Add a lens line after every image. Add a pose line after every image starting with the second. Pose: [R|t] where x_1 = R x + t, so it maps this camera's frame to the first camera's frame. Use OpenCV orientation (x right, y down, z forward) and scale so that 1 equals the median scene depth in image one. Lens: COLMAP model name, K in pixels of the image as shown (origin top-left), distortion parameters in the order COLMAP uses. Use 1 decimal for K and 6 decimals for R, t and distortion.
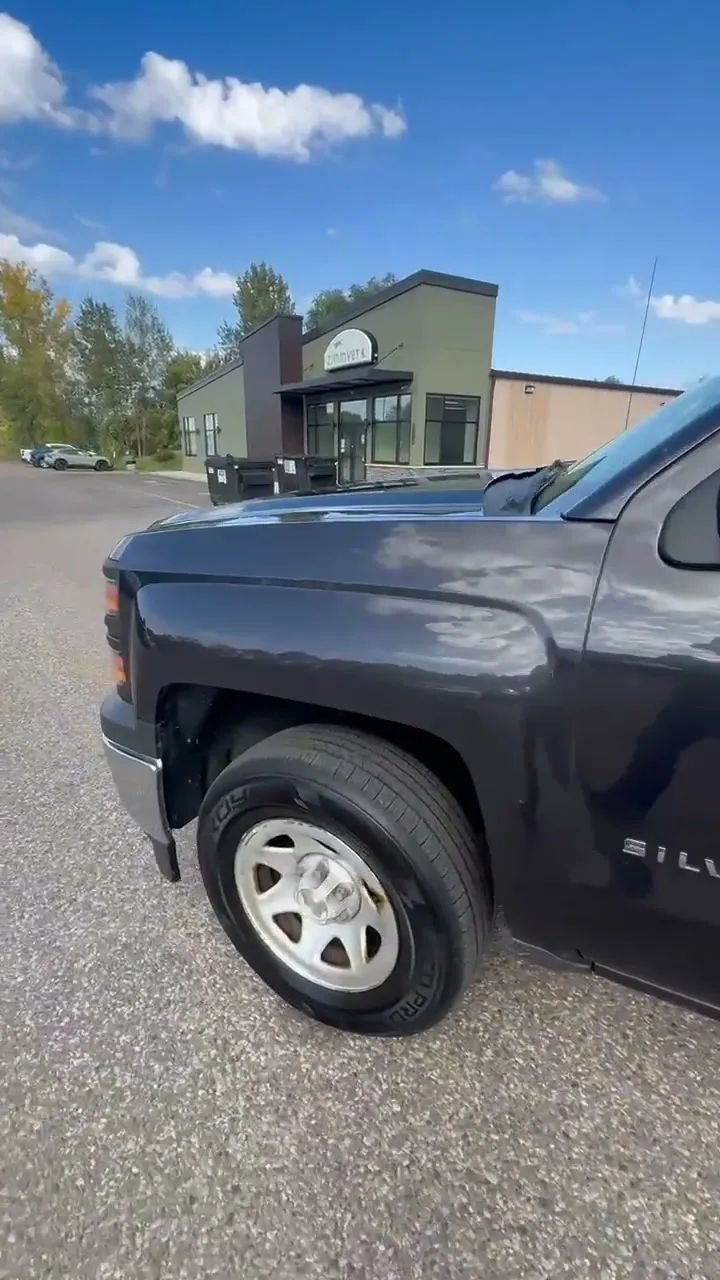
lens RADIAL K [[585.5, 0, 360.3], [0, 585.5, 637.8], [0, 0, 1]] dist [-0.000332, -0.001510]
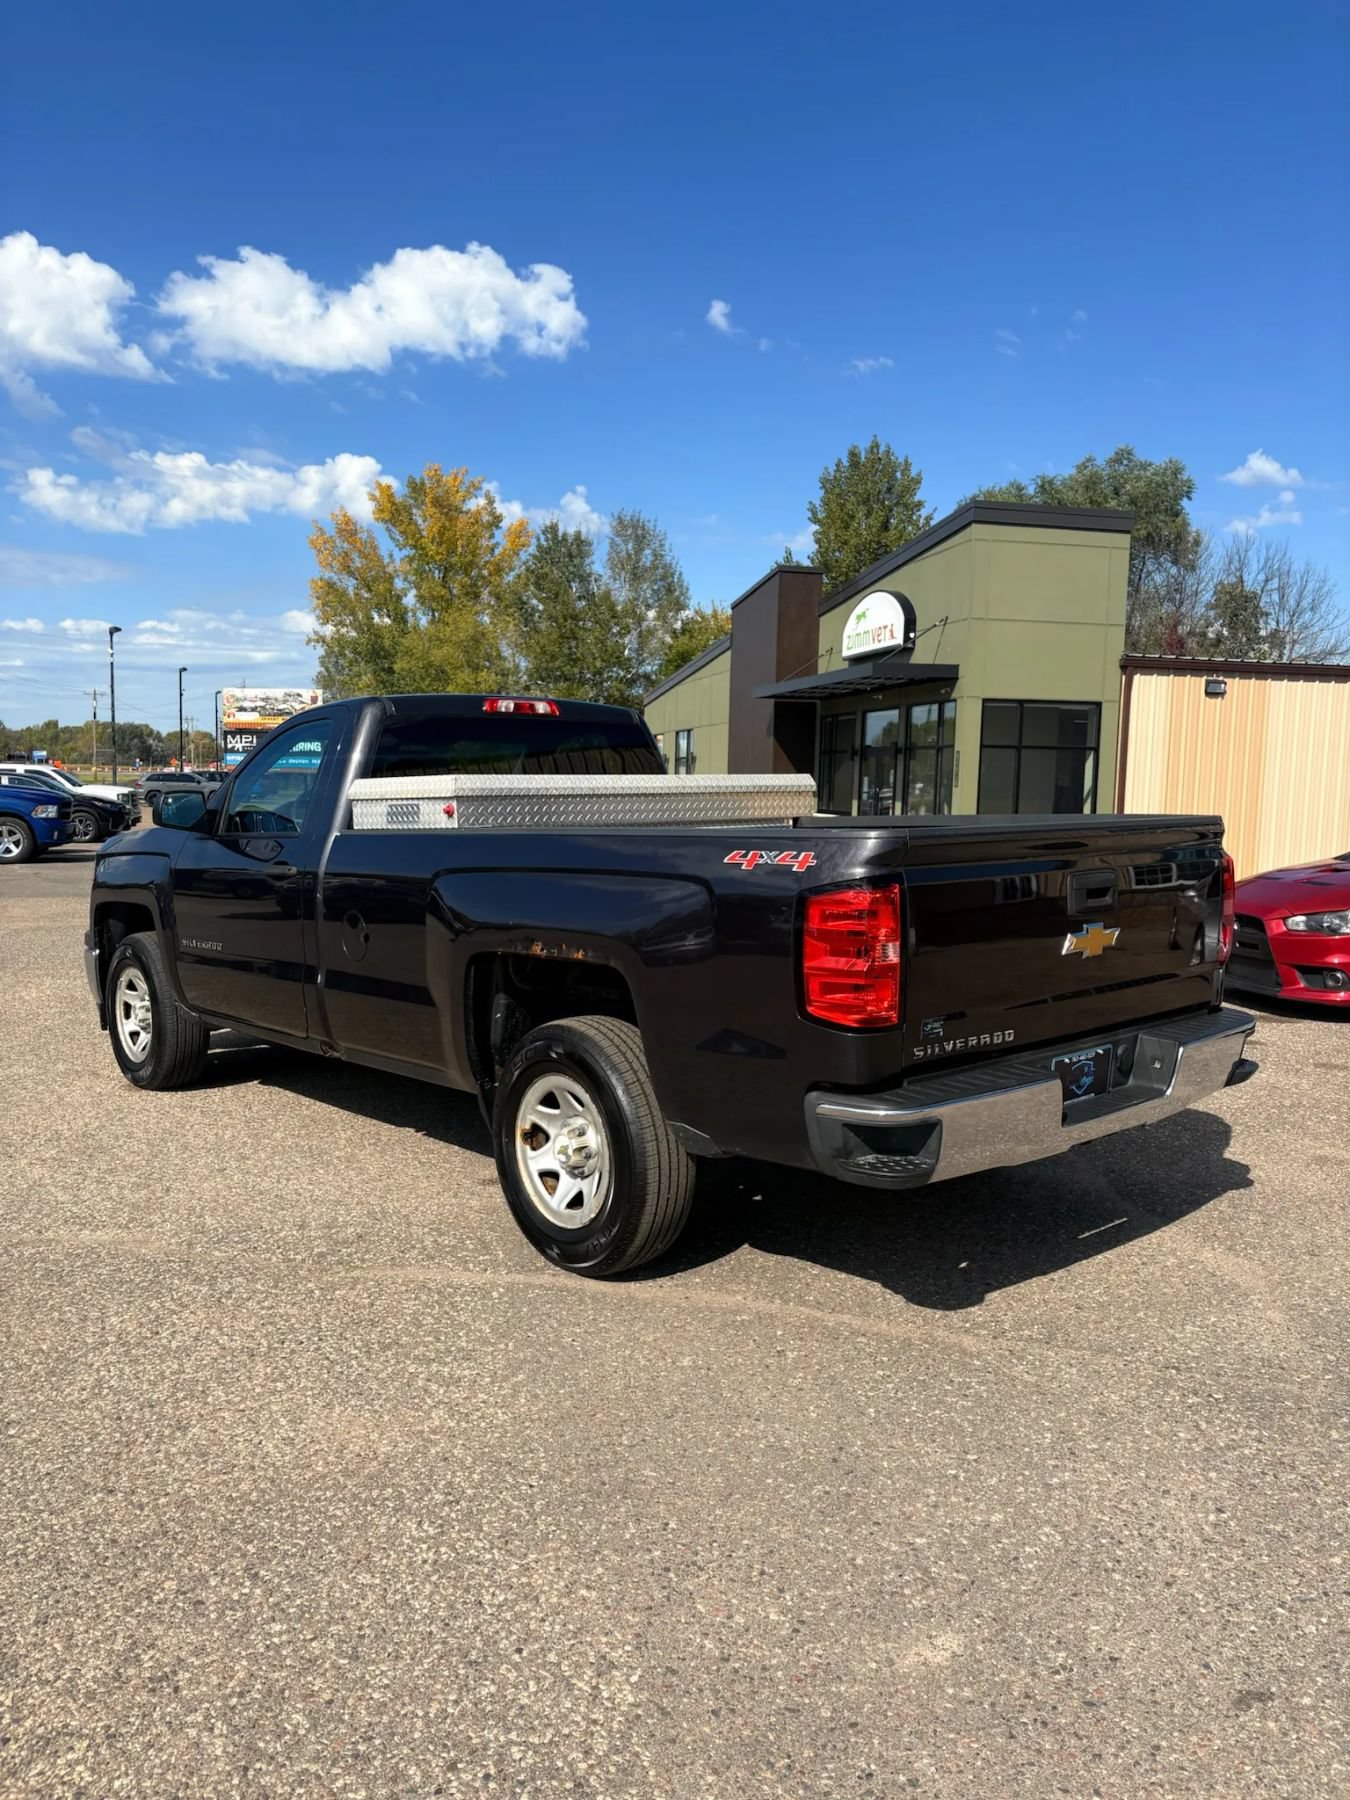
lens RADIAL K [[1347.9, 0, 668.2], [0, 1347.9, 913.8], [0, 0, 1]] dist [0.040789, -0.054716]
pose [[0.944788, 0.041082, -0.325098, 0.211075], [-0.111244, 0.973402, -0.200284, 0.056712], [0.308223, 0.225391, 0.924228, -0.188953]]
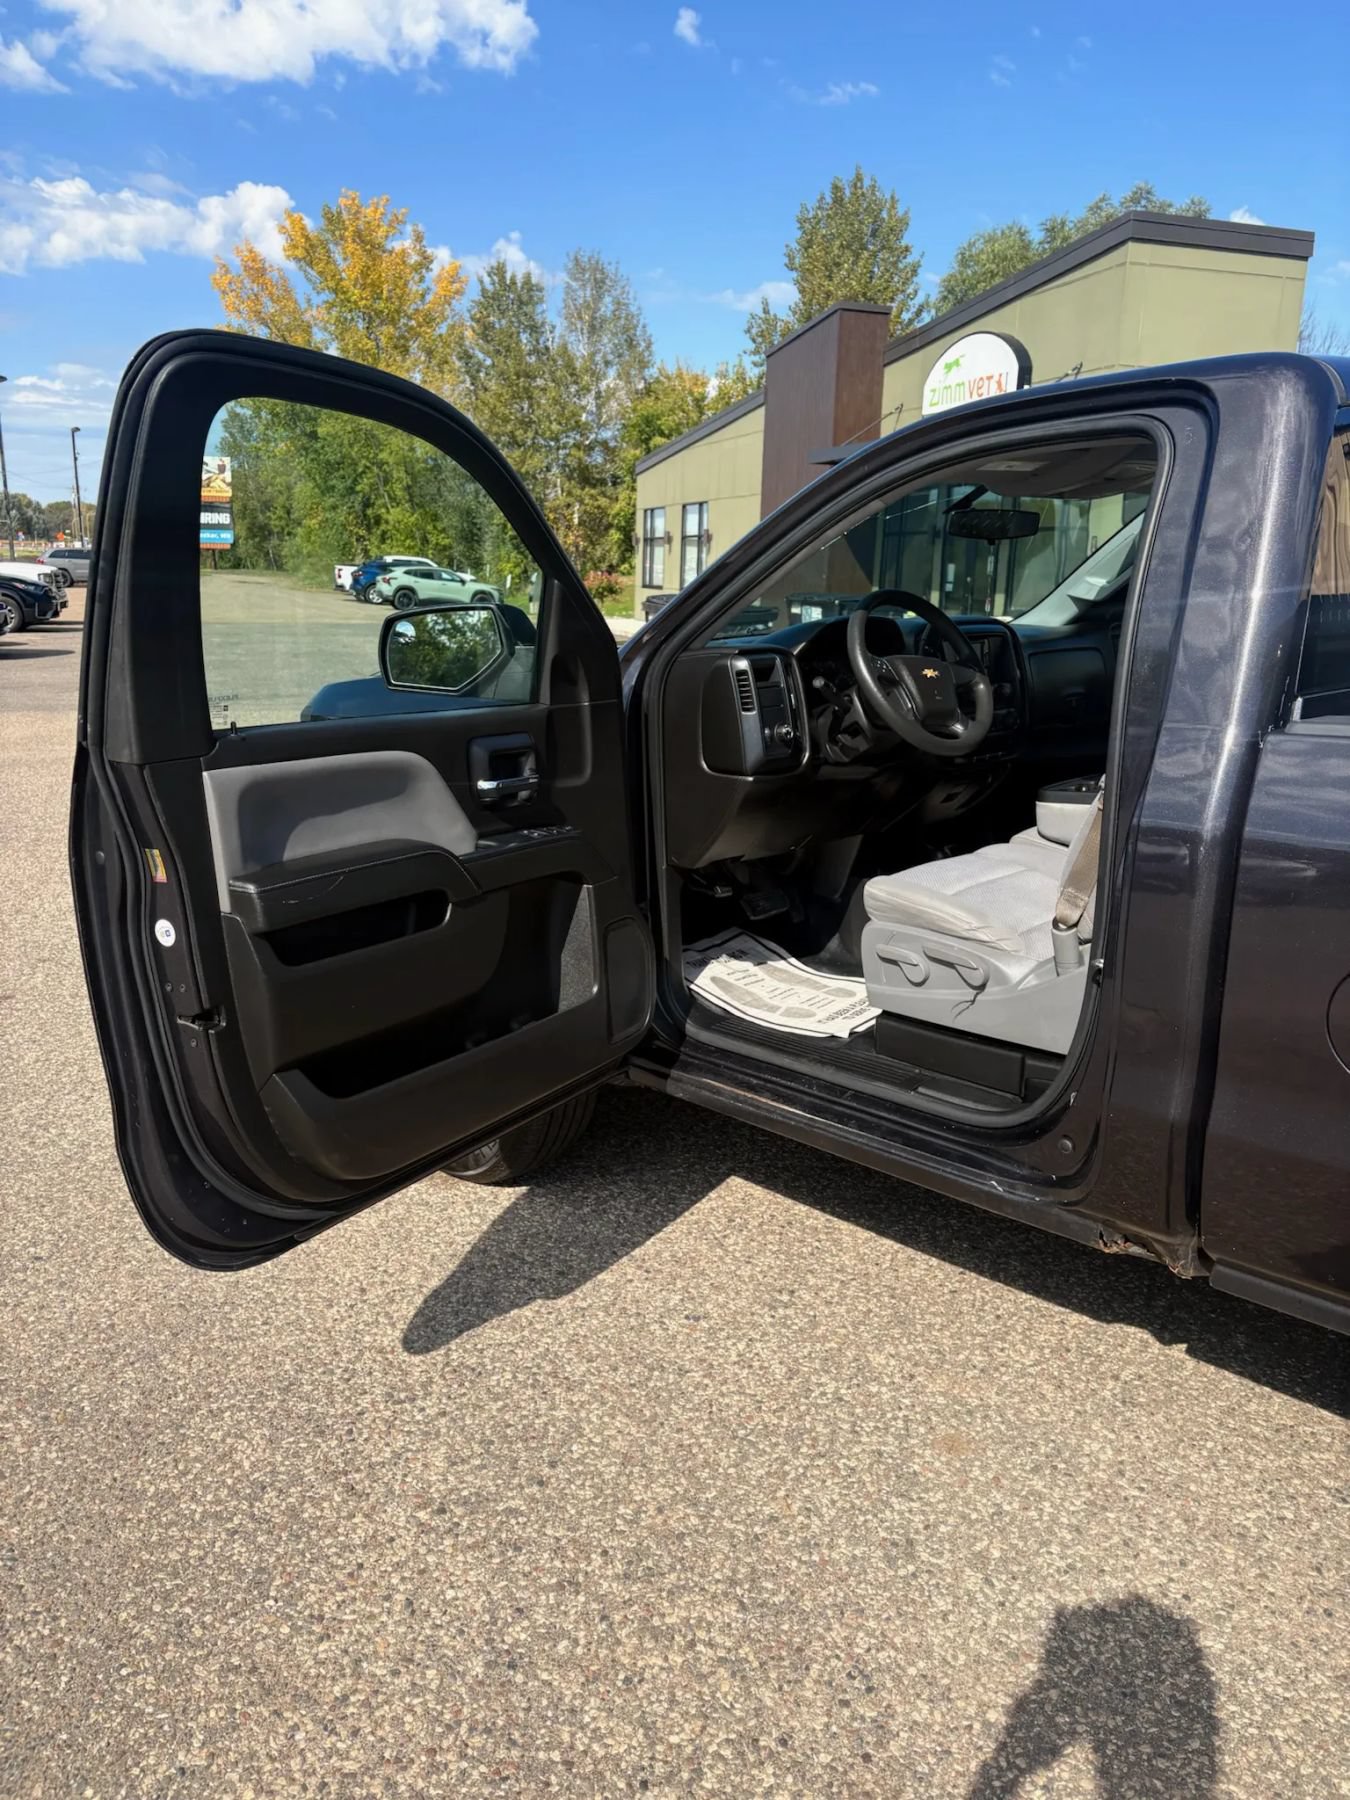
lens RADIAL K [[1363.5, 0, 683.2], [0, 1363.5, 911.3], [0, 0, 1]] dist [0.002824, 0.021884]
pose [[0.964283, 0.081777, -0.251934, 0.062719], [-0.099125, 0.993445, -0.056935, 0.021673], [0.245627, 0.079874, 0.966068, -0.082785]]
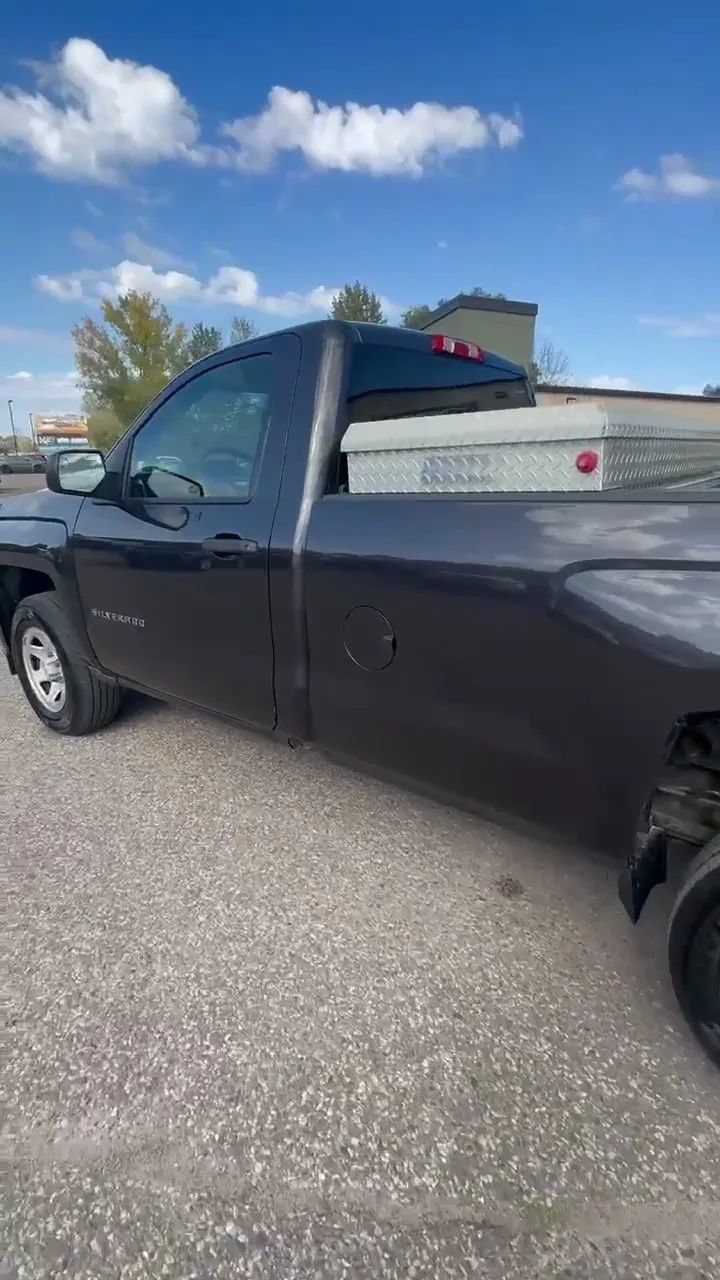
lens RADIAL K [[585.5, 0, 360.6], [0, 585.5, 637.0], [0, 0, 1]] dist [-0.000332, -0.001510]
pose [[0.986402, 0.043005, -0.158627, 0.095492], [-0.045743, 0.998860, -0.013652, 0.020745], [0.157859, 0.020722, 0.987244, -0.065436]]
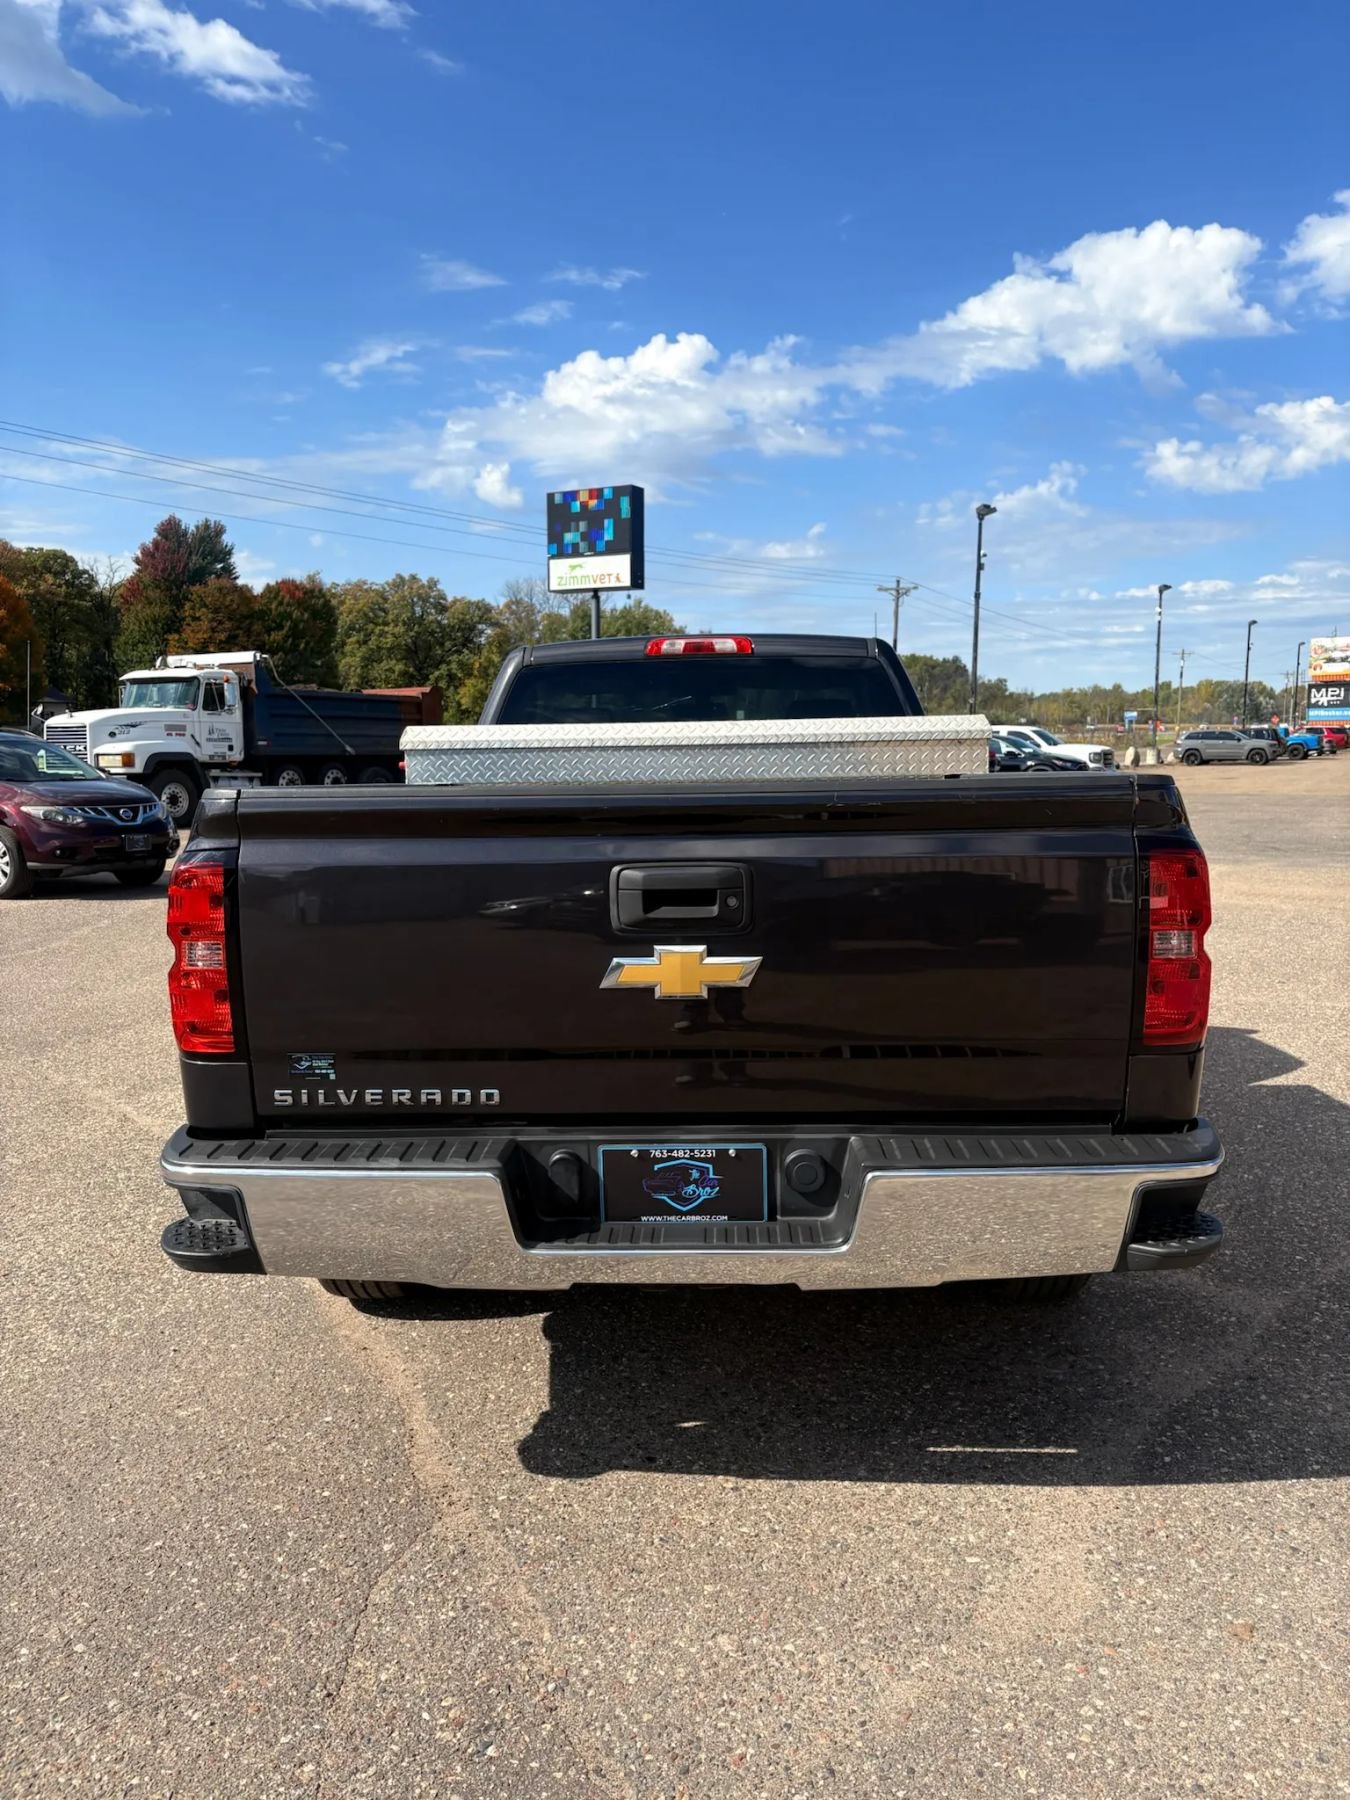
lens RADIAL K [[1347.9, 0, 680.1], [0, 1347.9, 897.0], [0, 0, 1]] dist [0.040789, -0.054716]
pose [[0.457291, 0.099522, -0.883731, 0.304821], [-0.269427, 0.962521, -0.031022, 0.015442], [0.847522, 0.252287, 0.466966, -0.059379]]
